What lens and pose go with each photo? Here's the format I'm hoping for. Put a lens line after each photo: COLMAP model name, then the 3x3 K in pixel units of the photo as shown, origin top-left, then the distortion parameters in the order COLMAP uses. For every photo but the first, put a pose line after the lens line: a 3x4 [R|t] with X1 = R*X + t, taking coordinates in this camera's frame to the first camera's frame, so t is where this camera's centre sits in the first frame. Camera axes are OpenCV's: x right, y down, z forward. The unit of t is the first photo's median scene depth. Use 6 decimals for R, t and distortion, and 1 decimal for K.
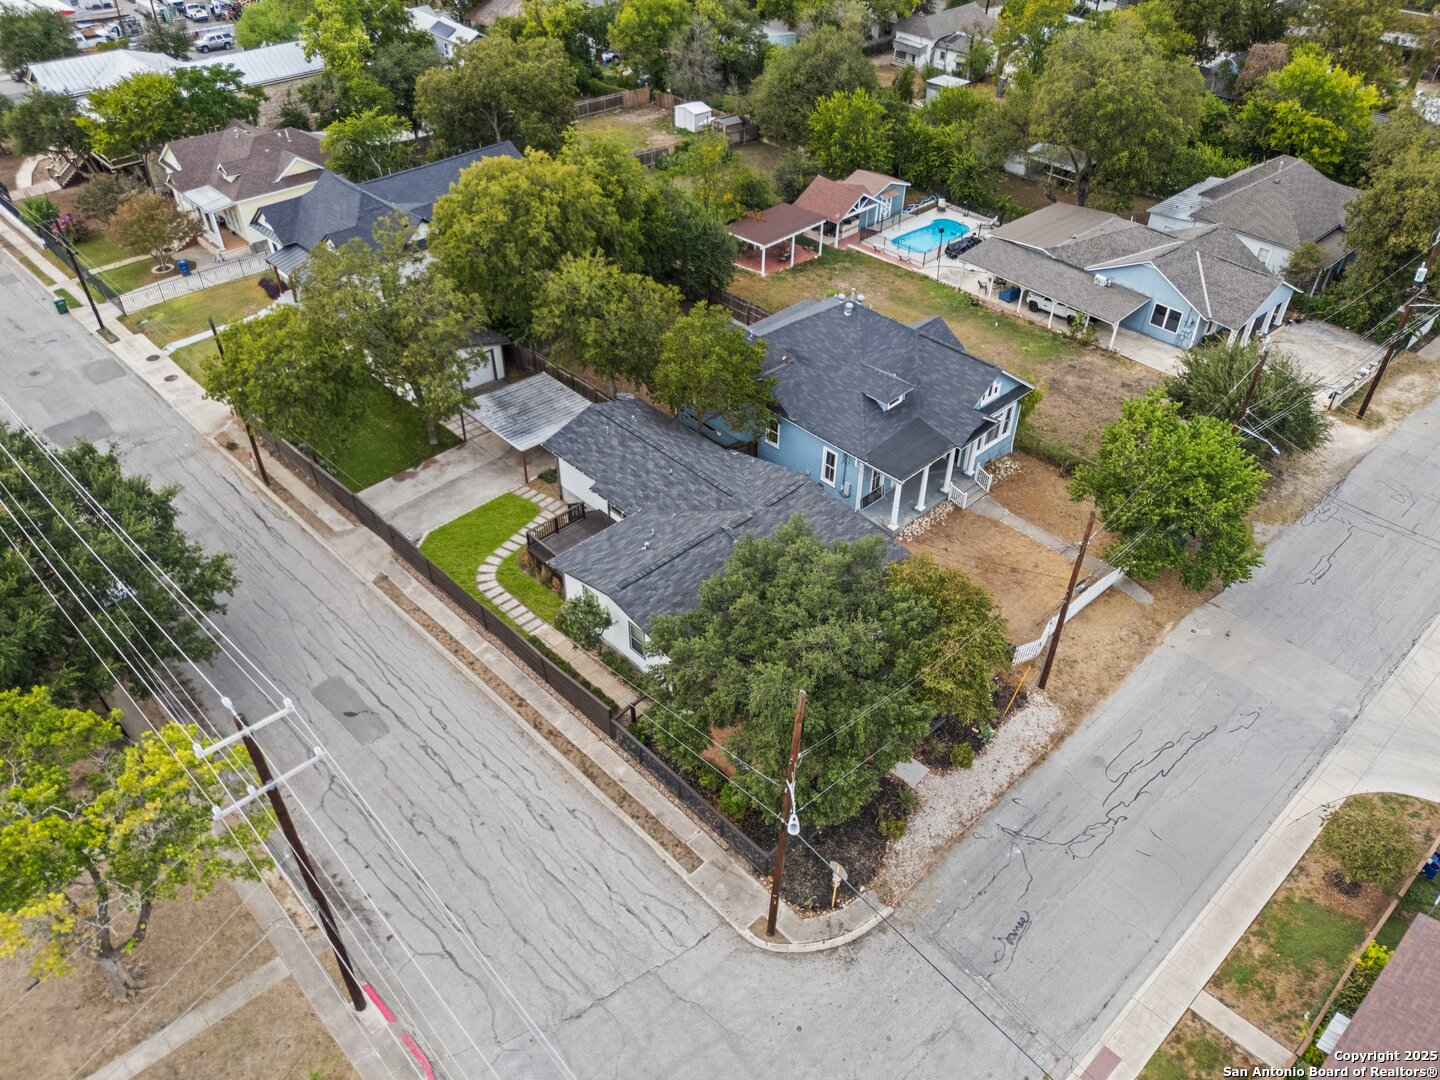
lens RADIAL K [[1079.6, 0, 712.0], [0, 1079.6, 534.0], [0, 0, 1]] dist [0.063435, -0.051015]
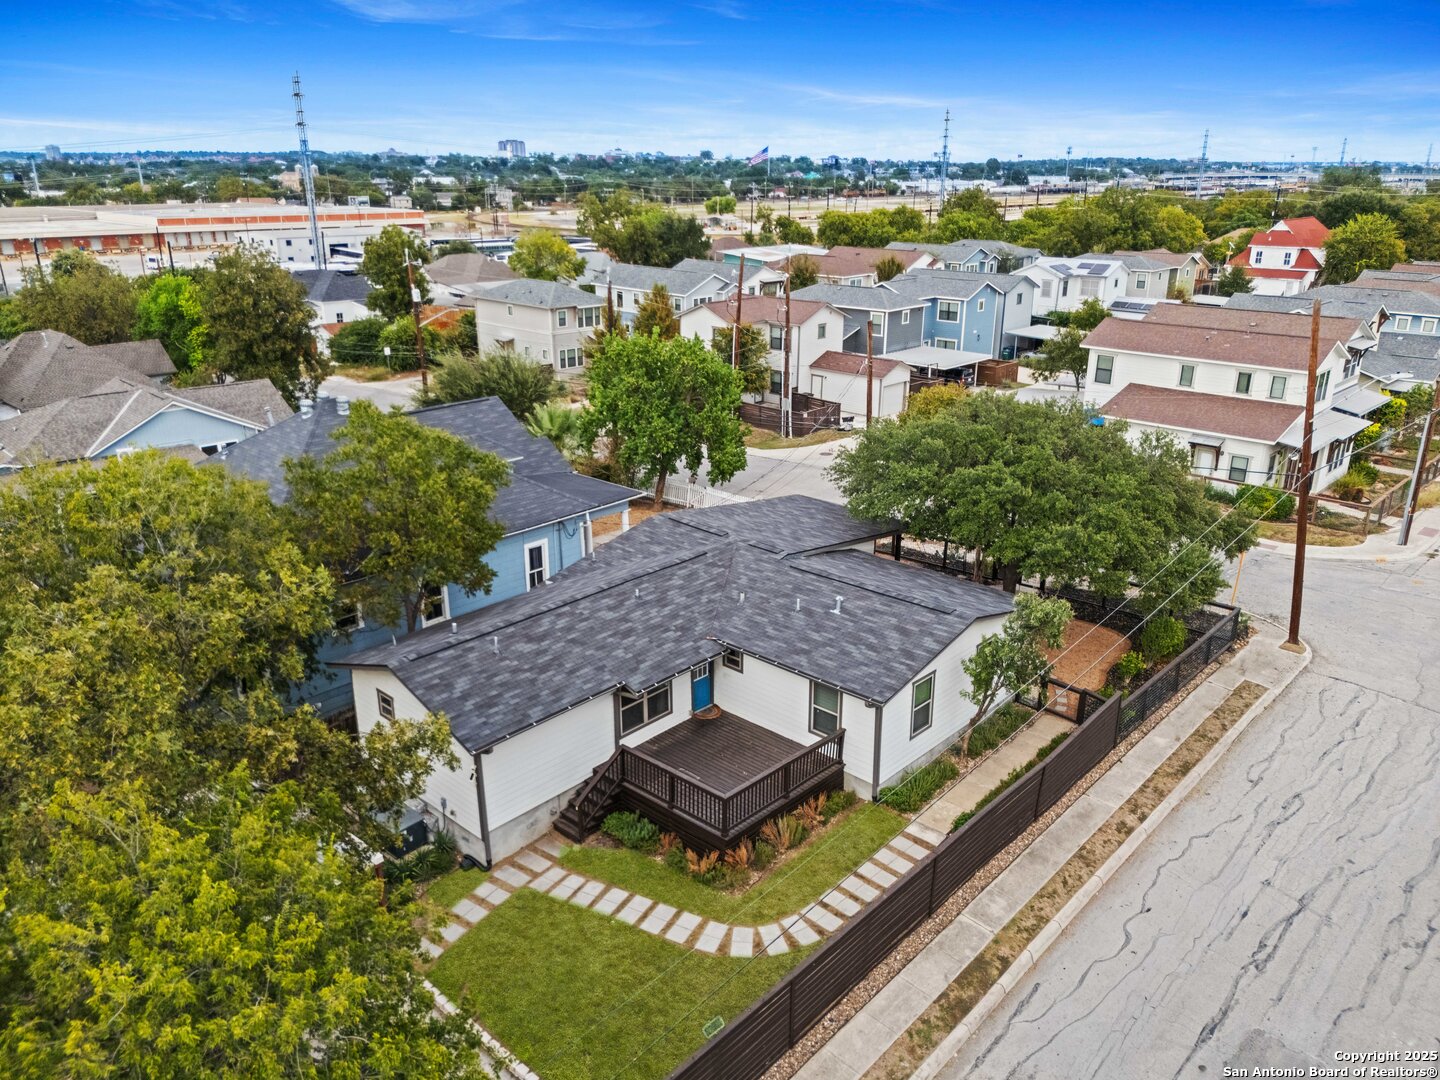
lens RADIAL K [[1079.6, 0, 724.7], [0, 1079.6, 531.8], [0, 0, 1]] dist [0.063435, -0.051015]
pose [[-0.066014, -0.329227, 0.941940, -0.655166], [0.628475, 0.719502, 0.295526, -0.254827], [-0.775023, 0.611495, 0.159414, 0.971608]]
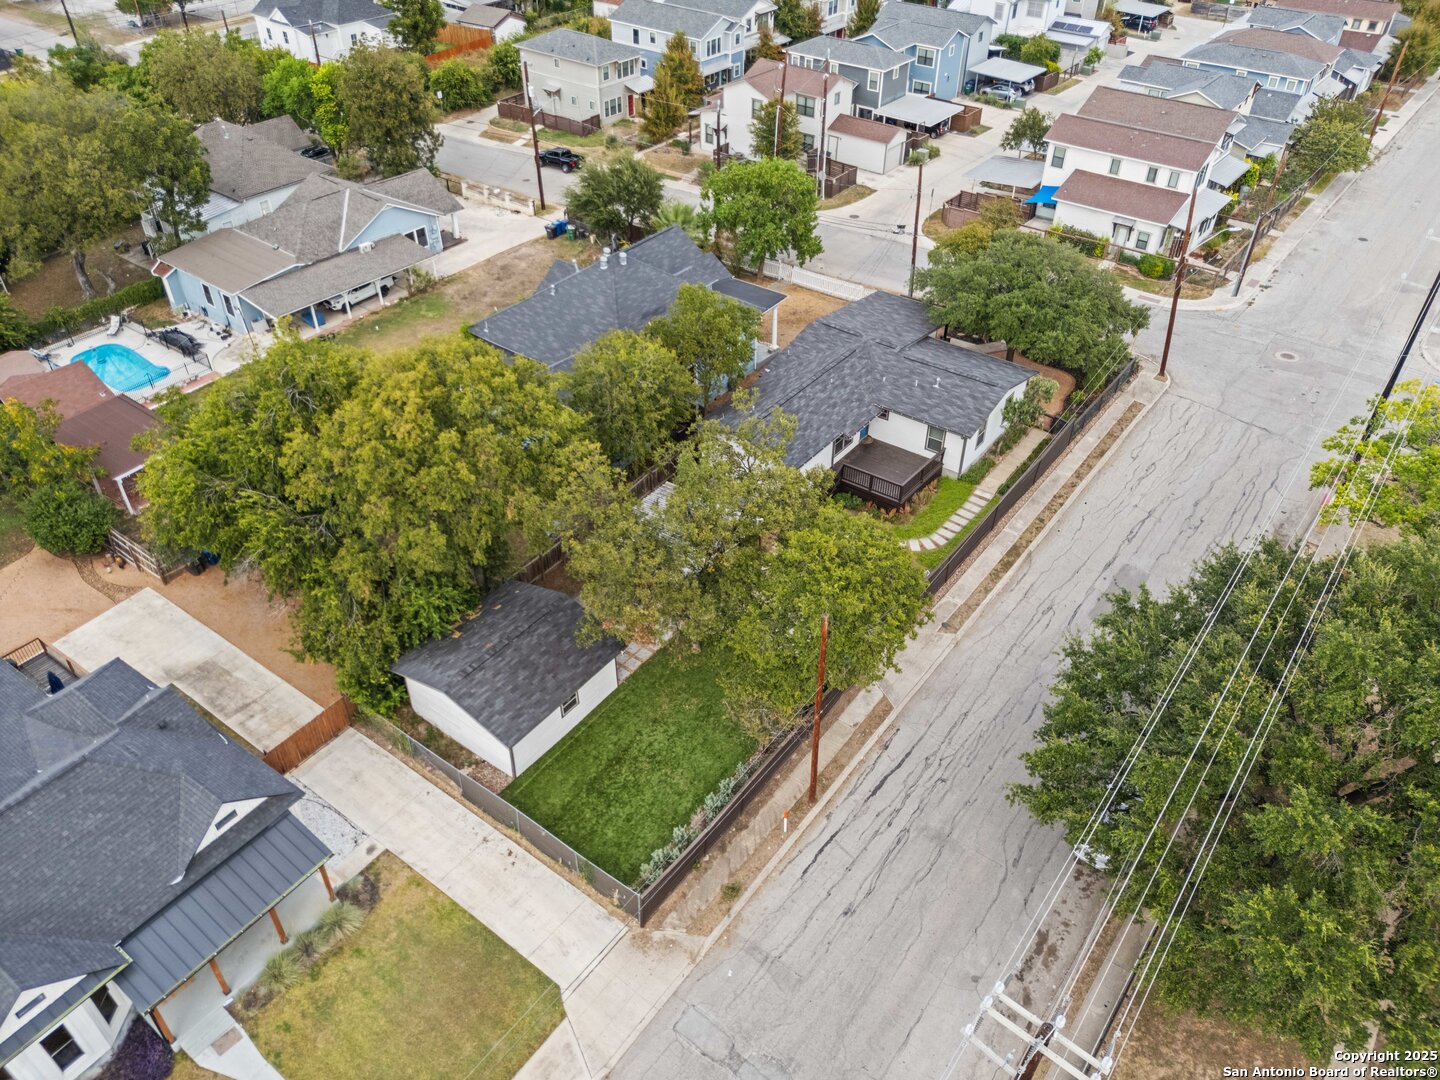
lens RADIAL K [[1079.6, 0, 721.6], [0, 1079.6, 537.4], [0, 0, 1]] dist [0.063435, -0.051015]
pose [[-0.168355, -0.614198, 0.770984, -1.102271], [0.616554, 0.544649, 0.568523, -0.761123], [-0.769102, 0.571067, 0.286992, 0.983213]]
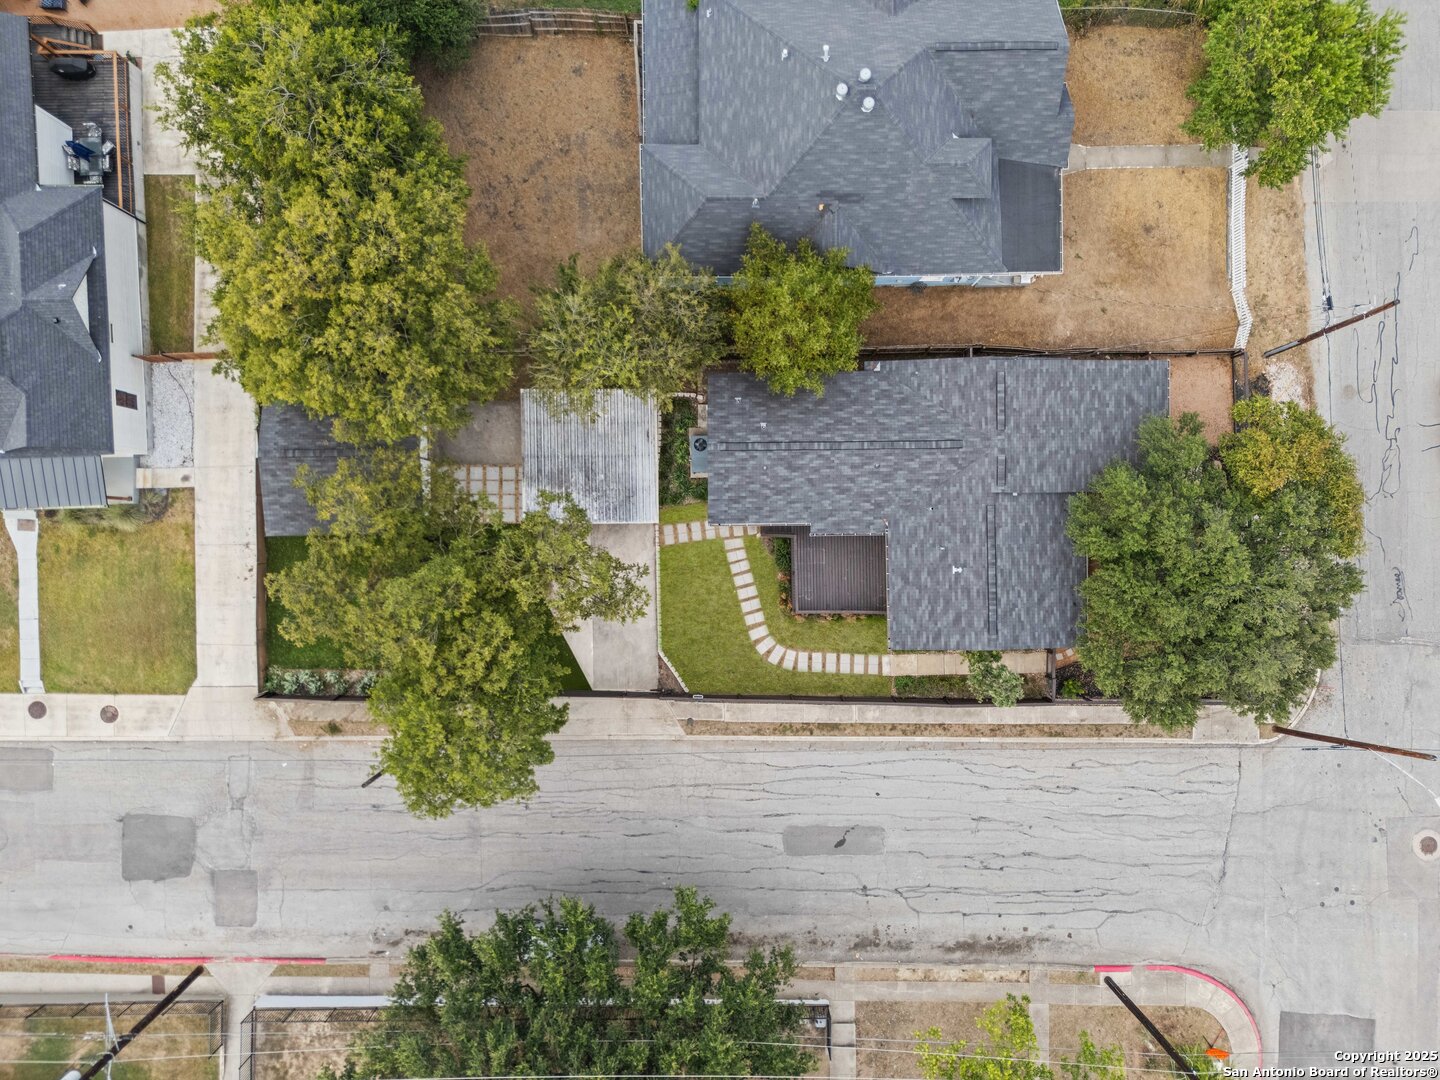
lens RADIAL K [[1079.6, 0, 720.7], [0, 1079.6, 544.8], [0, 0, 1]] dist [0.063435, -0.051015]
pose [[0.680641, -0.732472, -0.014582, -0.181306], [0.464552, 0.416117, 0.781689, -0.884930], [-0.566497, -0.538823, 0.623498, 0.558898]]
